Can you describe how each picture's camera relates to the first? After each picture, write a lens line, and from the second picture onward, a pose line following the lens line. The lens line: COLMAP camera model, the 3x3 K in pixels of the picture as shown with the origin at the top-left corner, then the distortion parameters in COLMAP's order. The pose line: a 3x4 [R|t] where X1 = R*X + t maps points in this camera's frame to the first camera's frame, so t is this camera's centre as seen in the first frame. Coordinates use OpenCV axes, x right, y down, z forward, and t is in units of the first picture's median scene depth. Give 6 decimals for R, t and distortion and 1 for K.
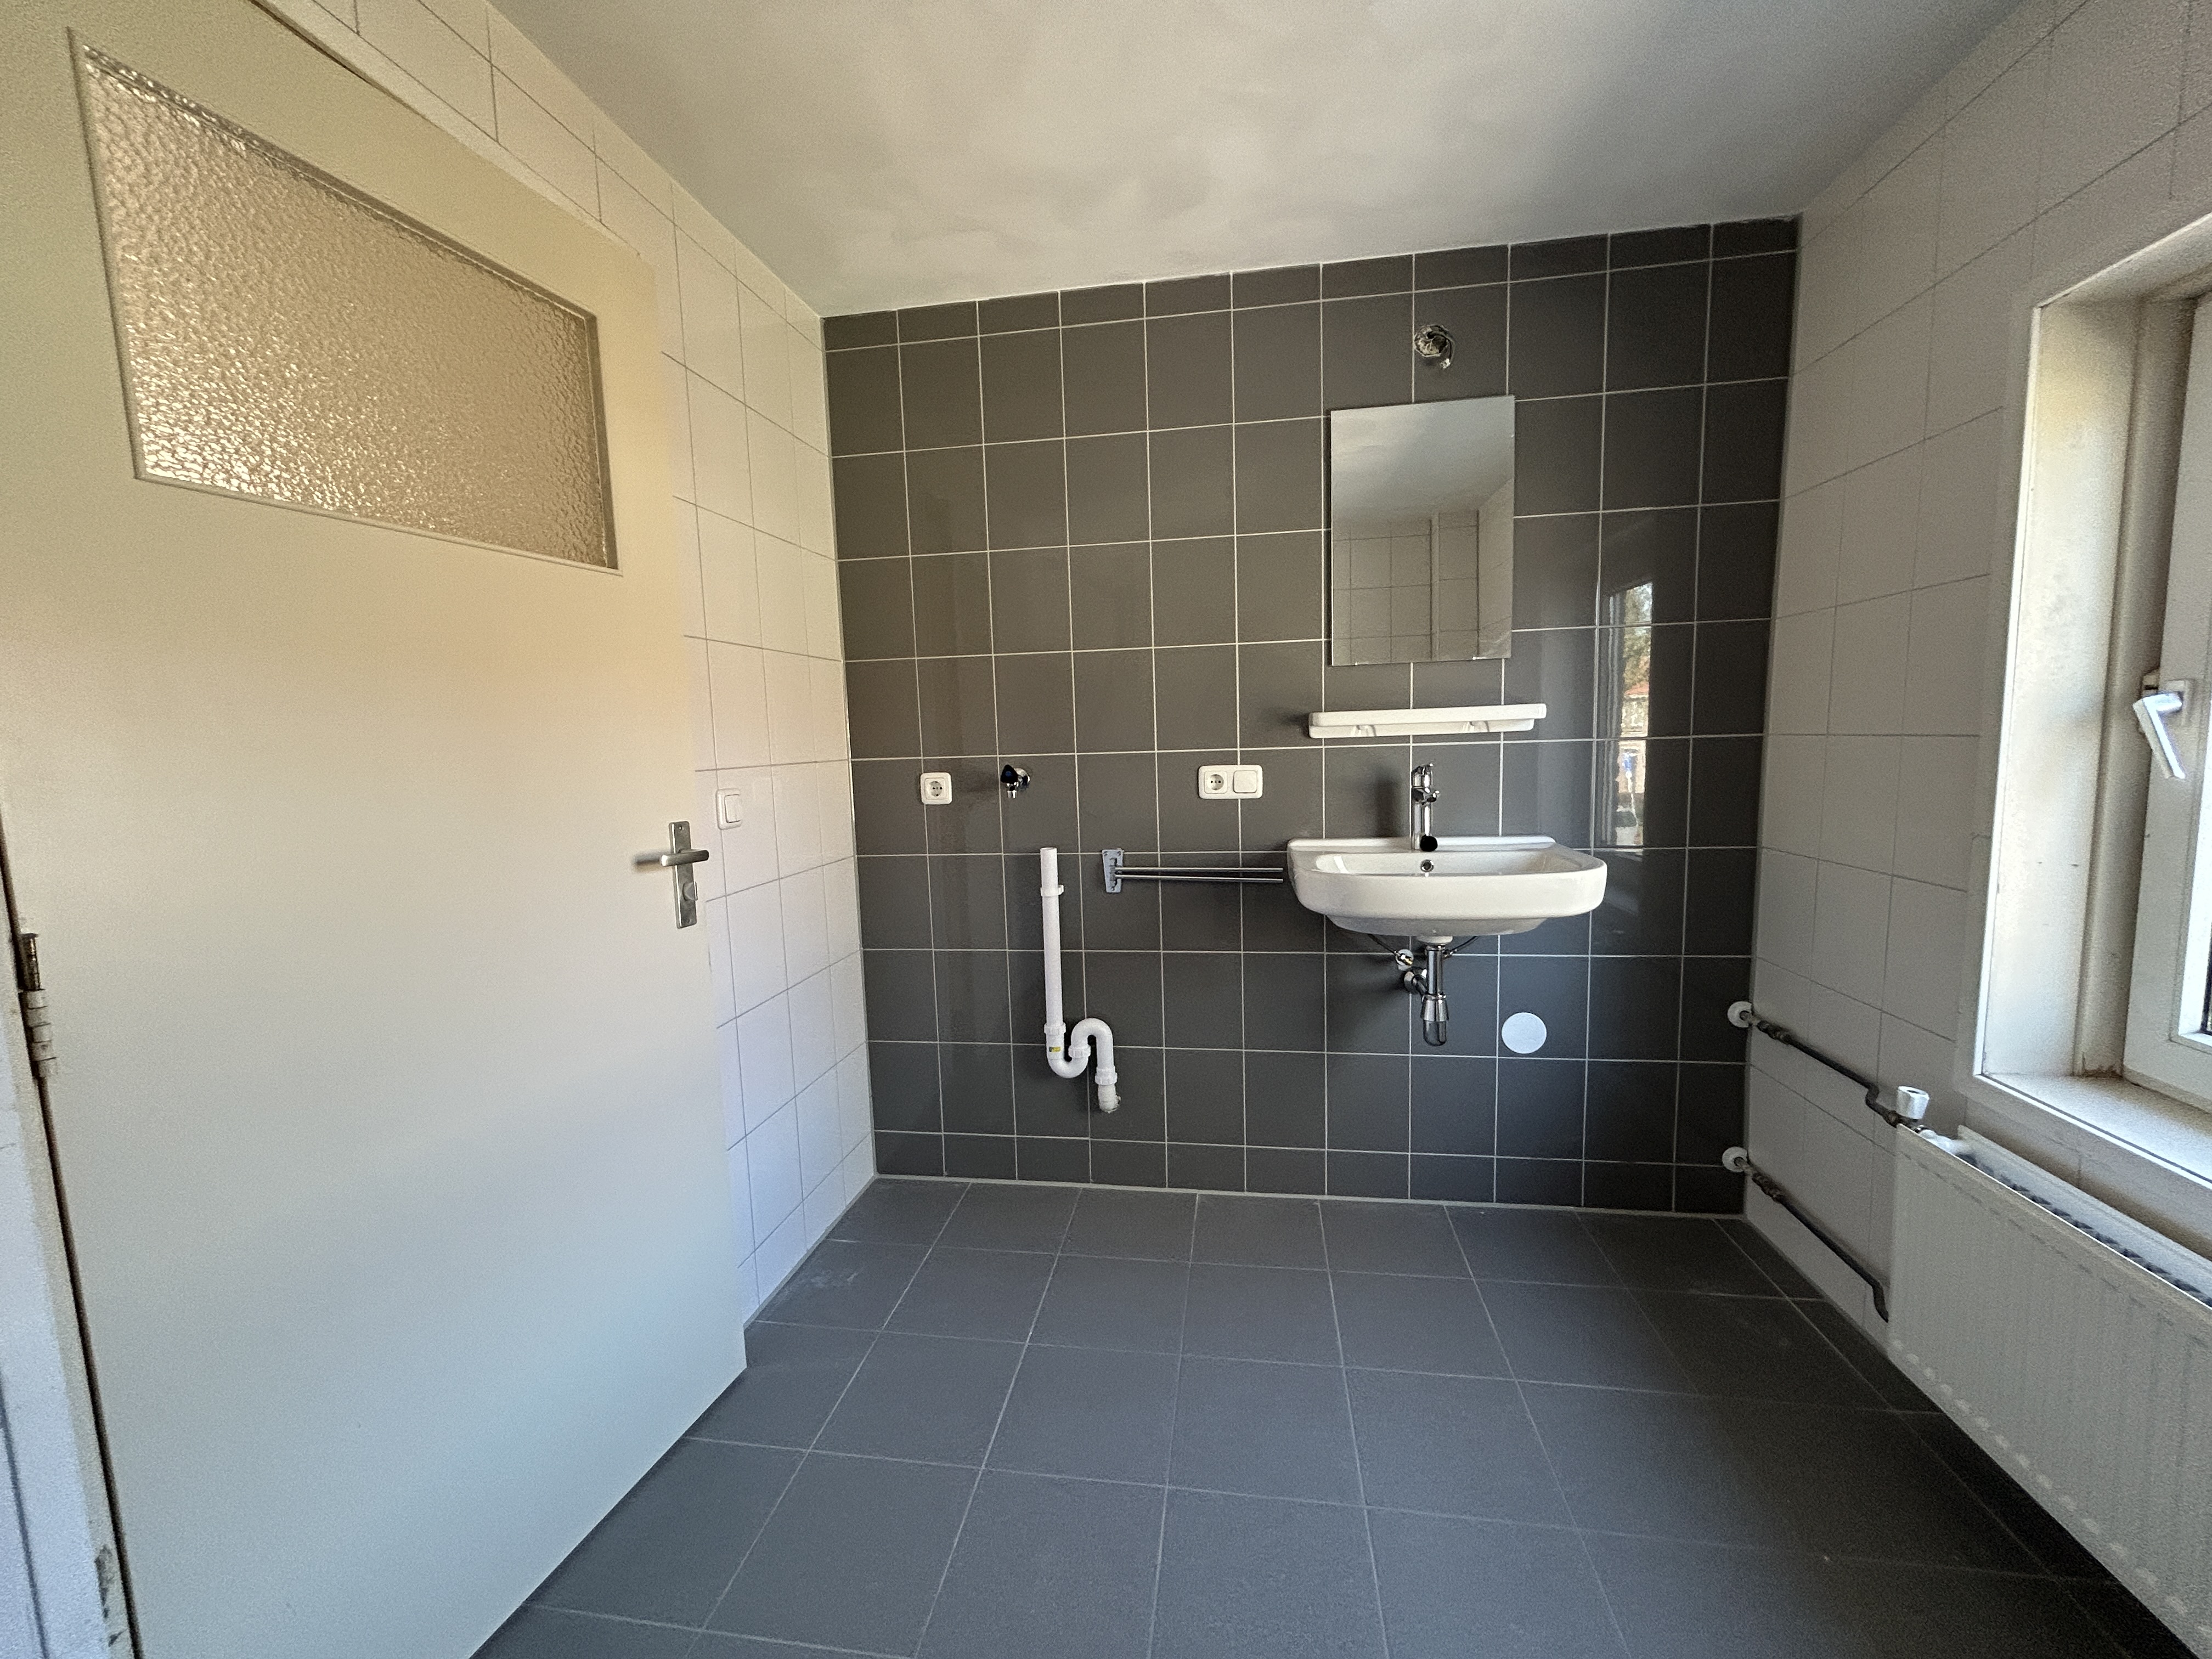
lens RADIAL K [[889.8, 0, 1108.5], [0, 889.8, 824.1], [0, 0, 1]] dist [-0.002073, 0.000457]
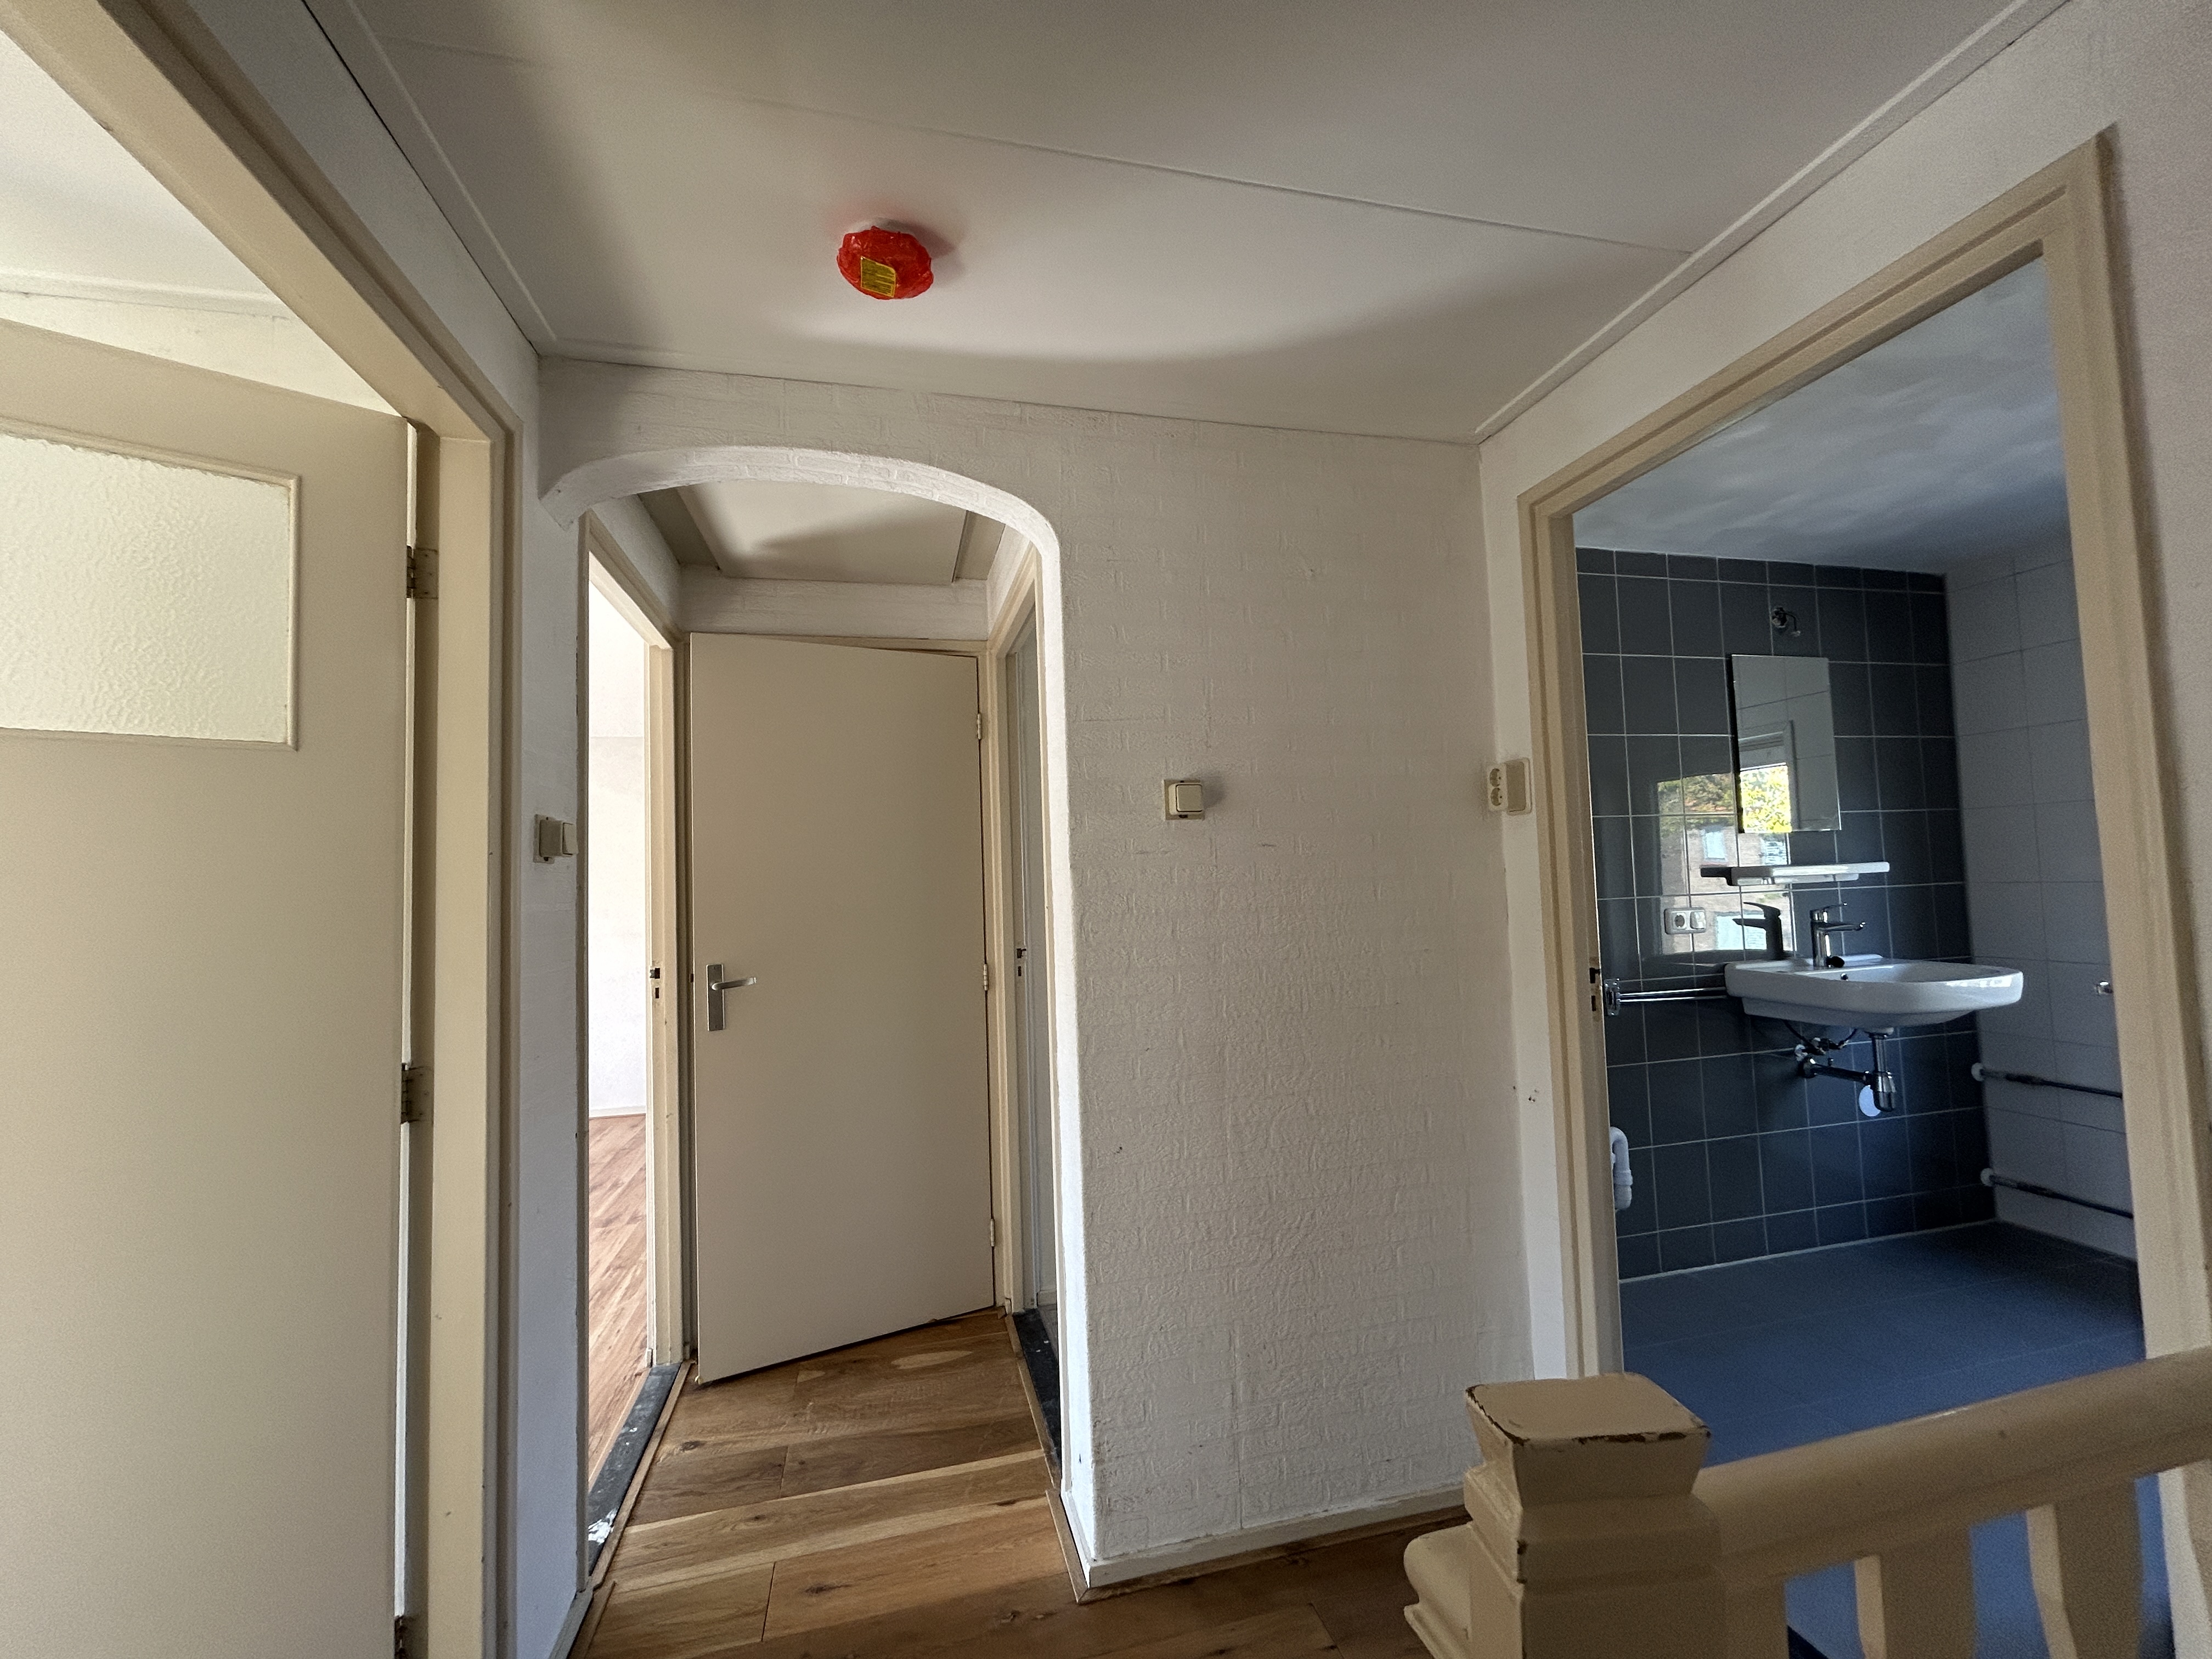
lens RADIAL K [[889.8, 0, 1100.8], [0, 889.8, 839.7], [0, 0, 1]] dist [-0.002073, 0.000457]
pose [[0.925876, 0.021086, 0.377240, -1.211831], [0.043719, 0.985756, -0.162400, 0.009748], [-0.375291, 0.166855, 0.911766, 0.140954]]
